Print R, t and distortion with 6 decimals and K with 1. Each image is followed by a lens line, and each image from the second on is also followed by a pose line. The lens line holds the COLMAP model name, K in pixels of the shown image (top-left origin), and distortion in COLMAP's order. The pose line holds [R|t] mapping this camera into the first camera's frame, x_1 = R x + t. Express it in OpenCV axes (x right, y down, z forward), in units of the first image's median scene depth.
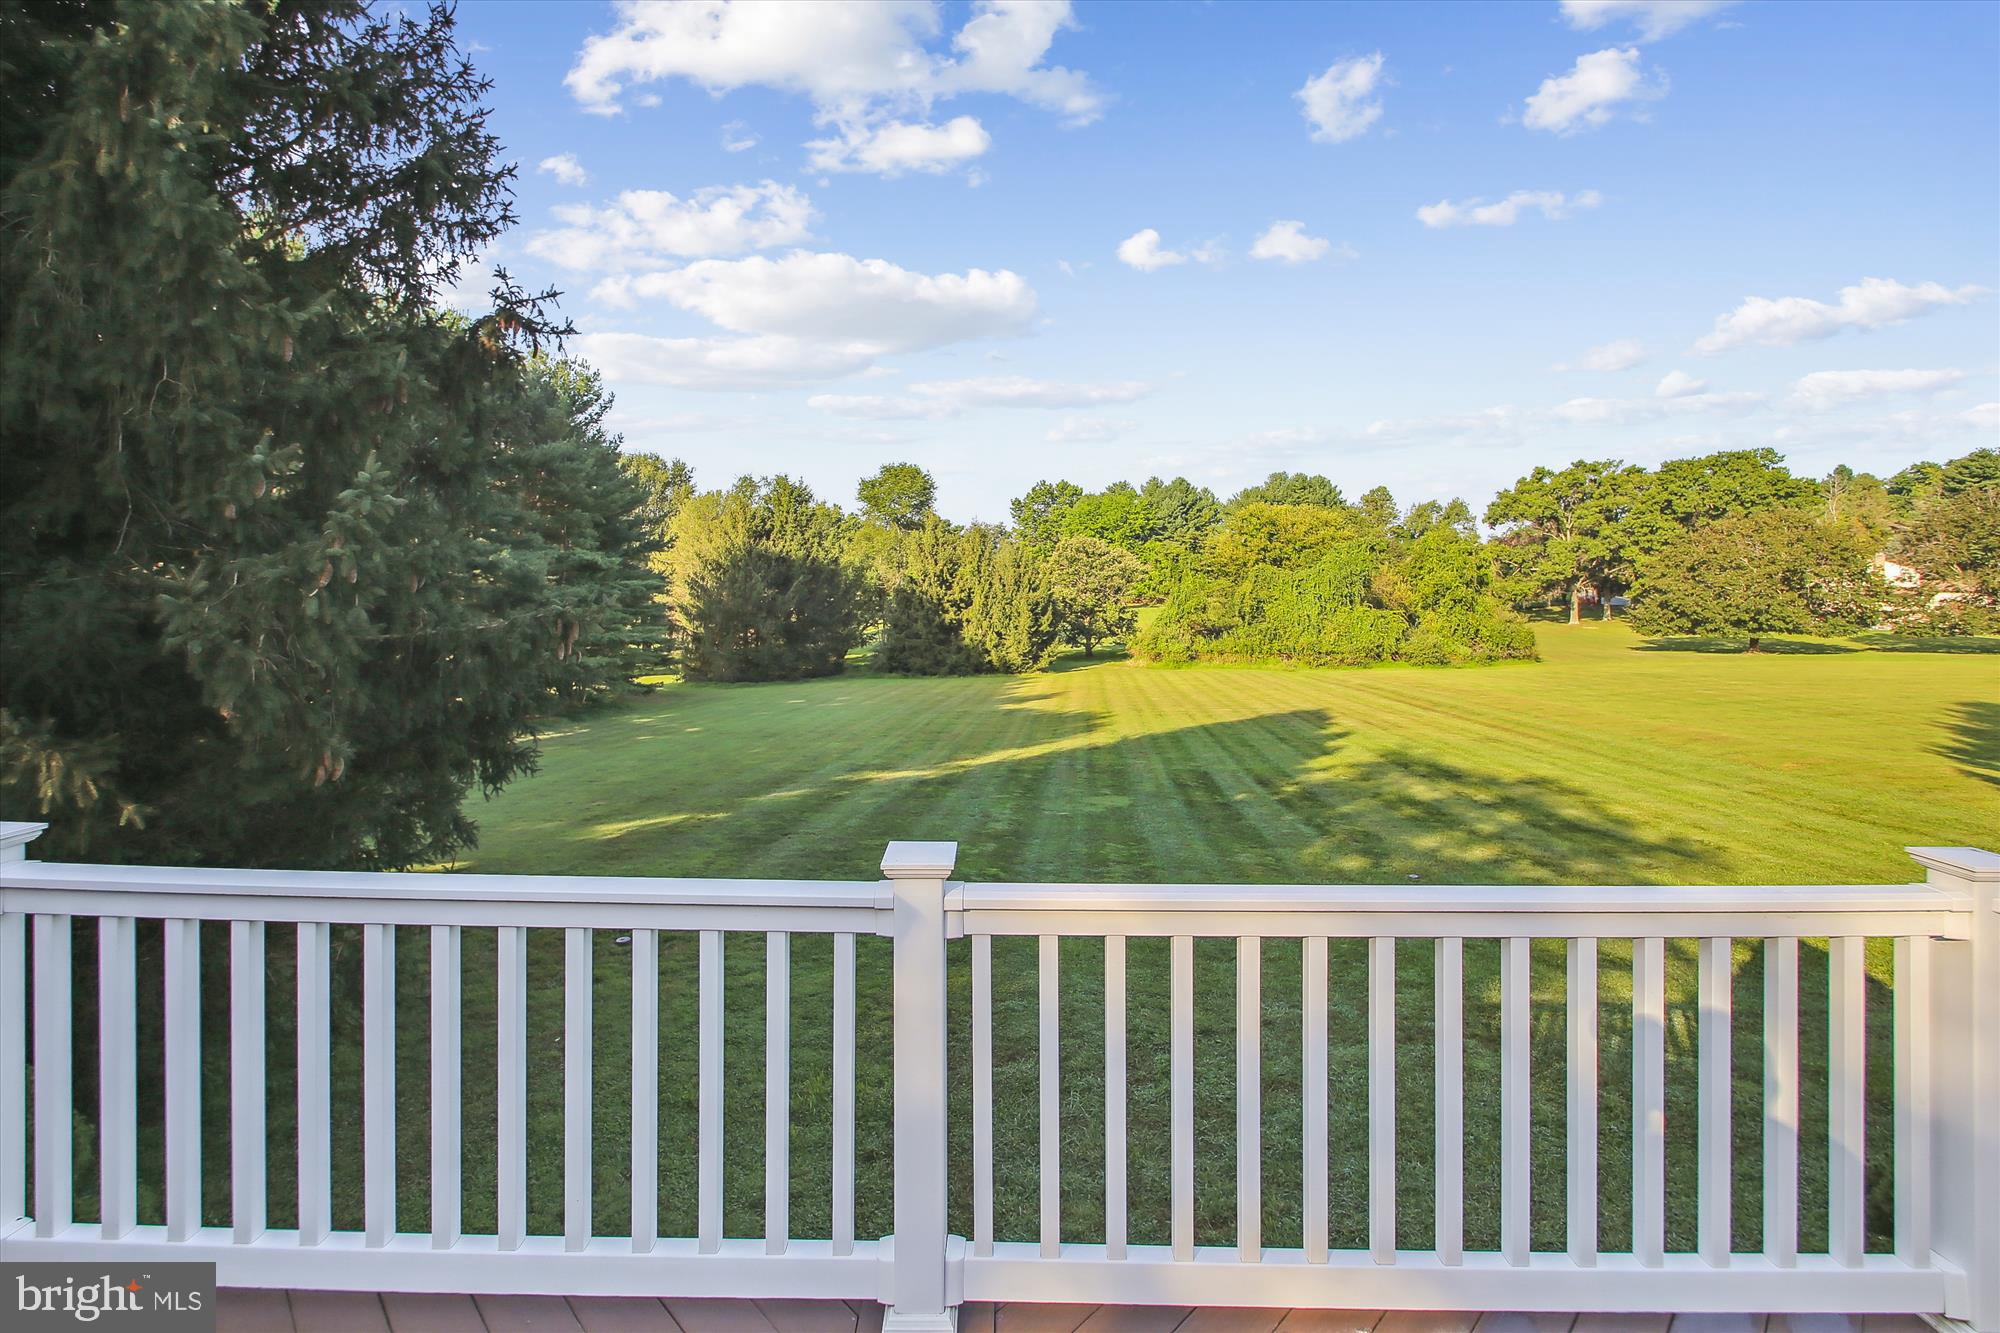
lens RADIAL K [[899.4, 0, 992.7], [0, 899.4, 576.7], [0, 0, 1]] dist [0.041000, -0.010400]
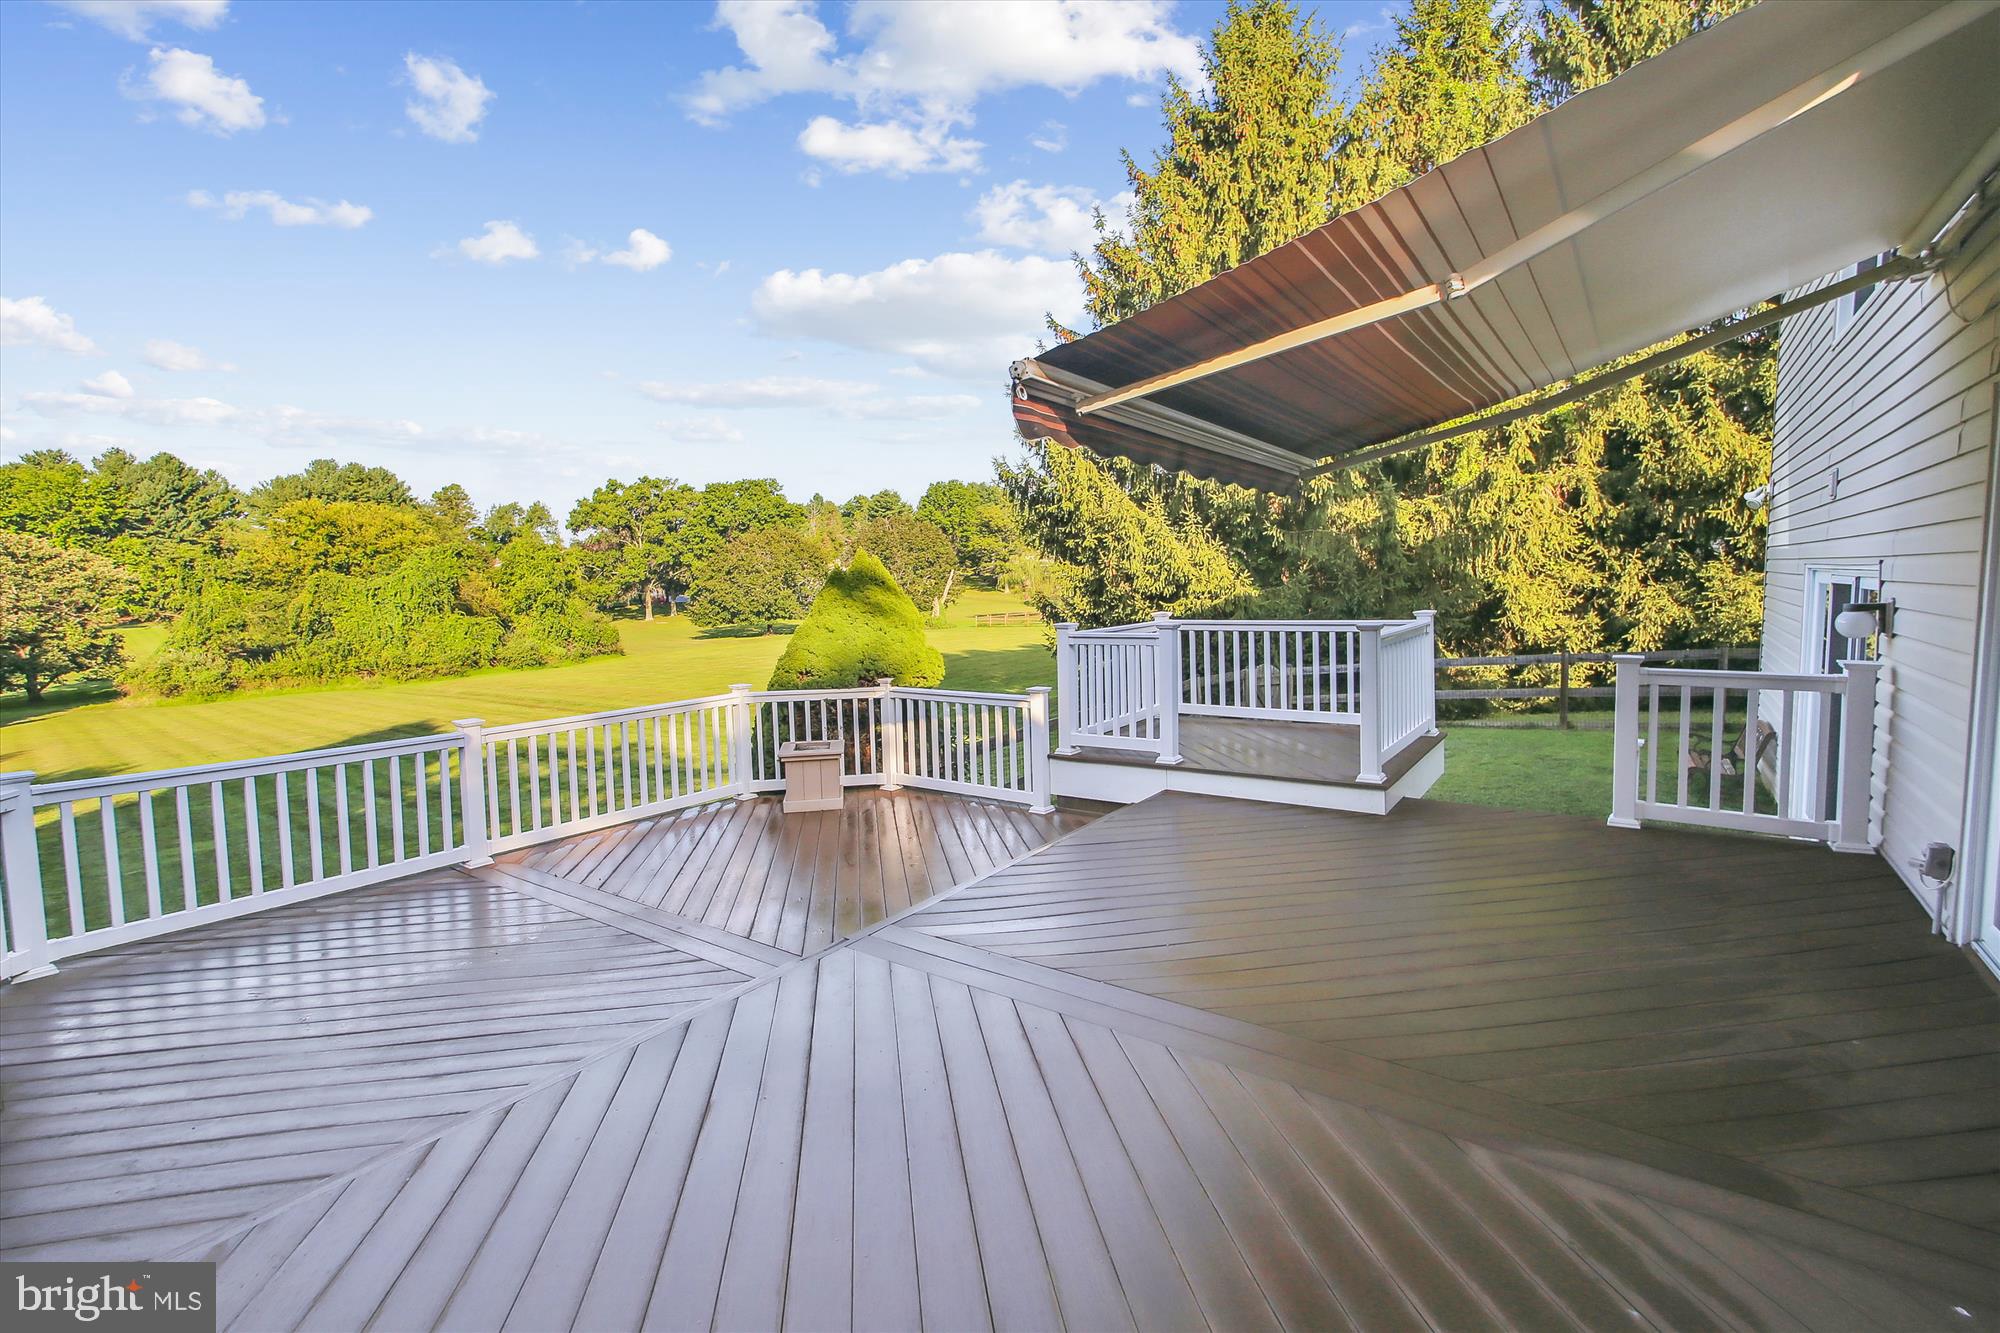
lens RADIAL K [[888.3, 0, 1041.6], [0, 888.3, 666.9], [0, 0, 1]] dist [0.000766, -0.000325]
pose [[0.554042, -0.095493, 0.826994, -0.035603], [0.012514, 0.994242, 0.106421, -0.004542], [-0.832395, -0.048613, 0.552047, -0.056253]]
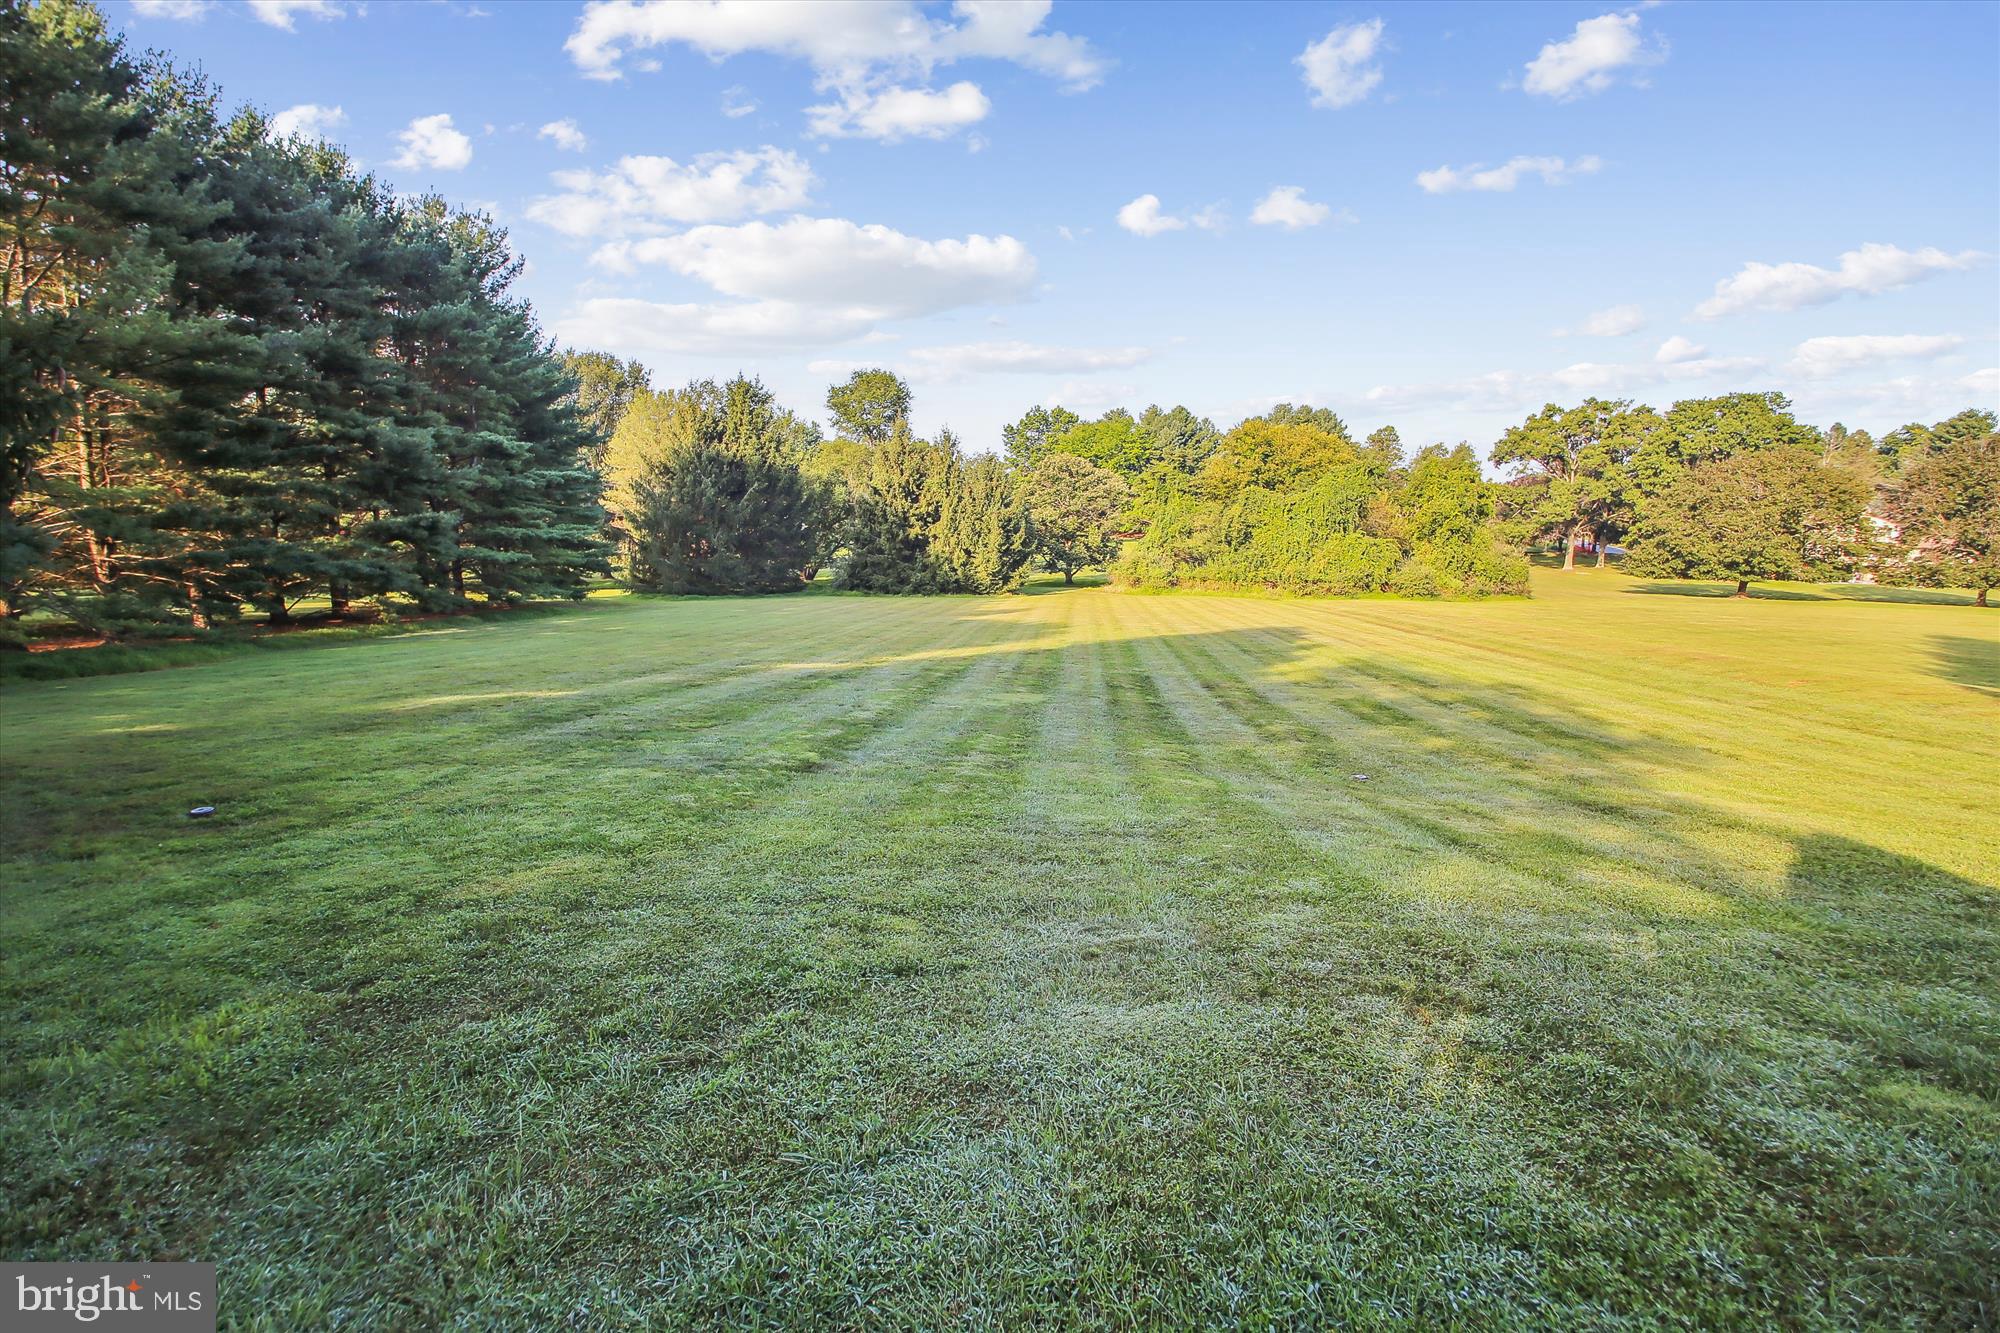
lens RADIAL K [[904.7, 0, 1004.5], [0, 904.7, 635.7], [0, 0, 1]] dist [0.003607, -0.012914]
pose [[0.999487, 0.028254, 0.015054, 0.030985], [-0.029959, 0.991229, 0.128714, 0.025841], [-0.011285, -0.129099, 0.991567, 0.054913]]
